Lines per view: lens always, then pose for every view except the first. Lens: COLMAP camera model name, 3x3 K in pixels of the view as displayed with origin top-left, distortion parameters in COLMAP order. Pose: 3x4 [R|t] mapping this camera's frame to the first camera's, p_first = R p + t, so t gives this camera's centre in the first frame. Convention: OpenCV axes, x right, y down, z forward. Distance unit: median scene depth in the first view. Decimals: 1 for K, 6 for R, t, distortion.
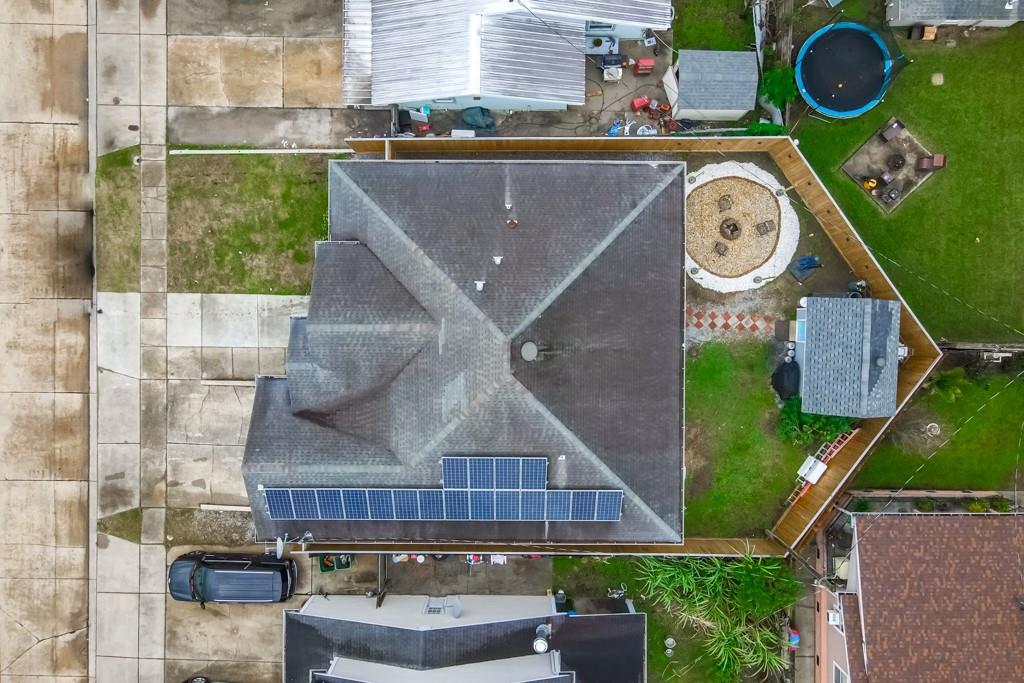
lens RADIAL K [[754.8, 0, 512.0], [0, 754.8, 341.5], [0, 0, 1]] dist [0.009312, 0.007293]
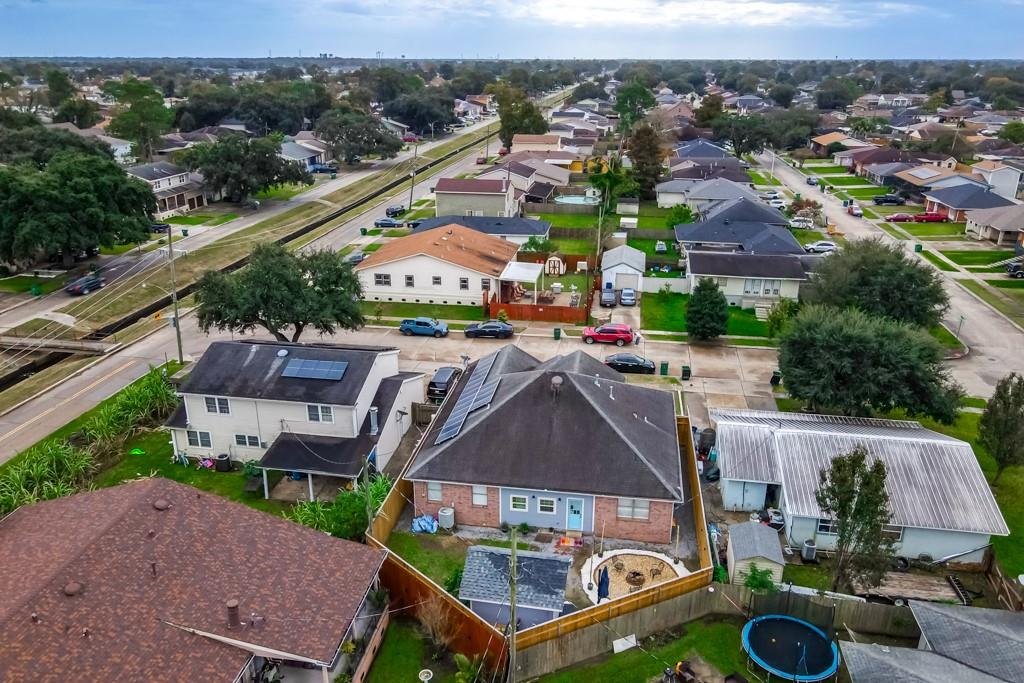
lens RADIAL K [[754.8, 0, 512.0], [0, 754.8, 341.5], [0, 0, 1]] dist [0.009312, 0.007293]
pose [[-0.150282, 0.358084, -0.921516, 1.182747], [-0.988001, -0.087995, 0.126931, -0.070762], [-0.035637, 0.929534, 0.367011, 0.221153]]
